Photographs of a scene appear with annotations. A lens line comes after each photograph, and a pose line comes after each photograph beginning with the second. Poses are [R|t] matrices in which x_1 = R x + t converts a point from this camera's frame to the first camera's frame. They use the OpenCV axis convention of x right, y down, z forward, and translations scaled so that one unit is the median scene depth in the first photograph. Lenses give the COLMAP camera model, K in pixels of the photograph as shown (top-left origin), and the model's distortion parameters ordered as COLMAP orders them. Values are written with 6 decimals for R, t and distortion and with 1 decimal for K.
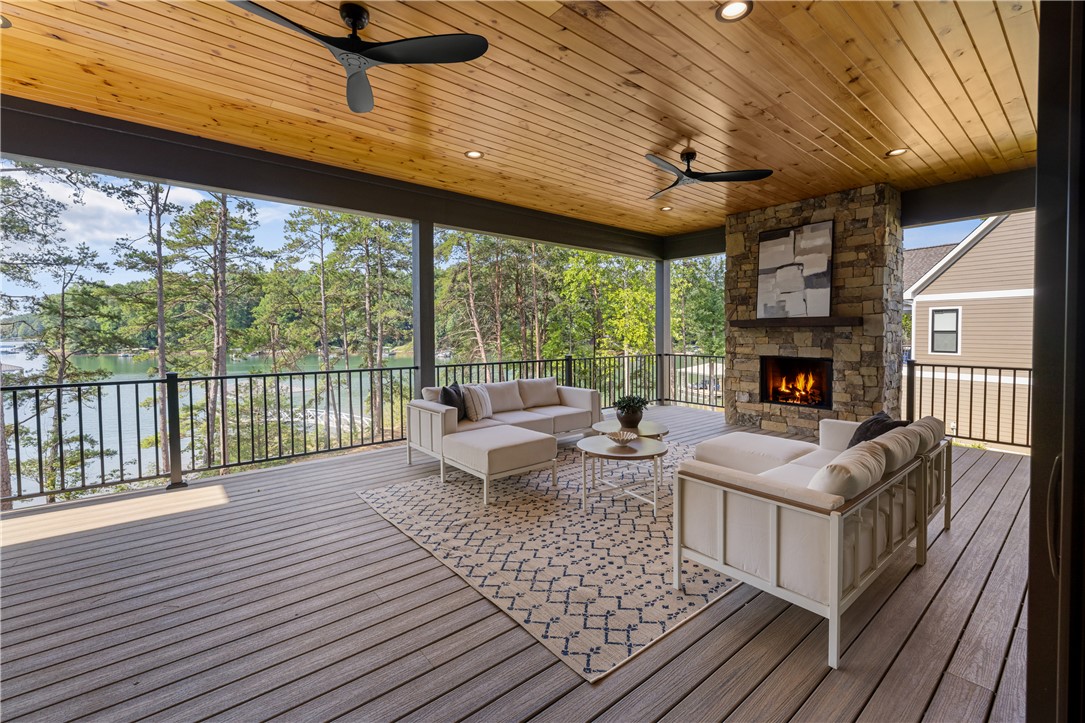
lens RADIAL K [[470.7, 0, 528.2], [0, 470.7, 351.2], [0, 0, 1]] dist [-0.000149, 0.000024]
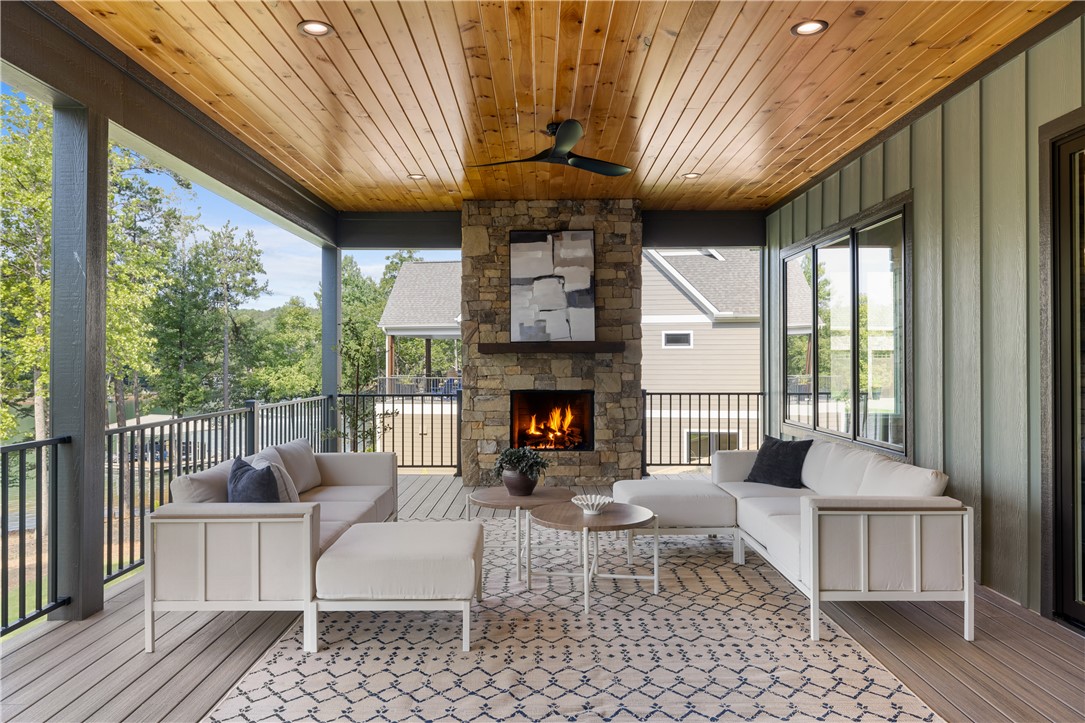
lens RADIAL K [[762.8, 0, 542.5], [0, 762.8, 361.5], [0, 0, 1]] dist [-0.002864, -0.000290]
pose [[0.615364, -0.000205, 0.788243, -0.519624], [0.033619, 0.999097, -0.025986, -0.003619], [-0.787526, 0.042491, 0.614815, 0.221688]]
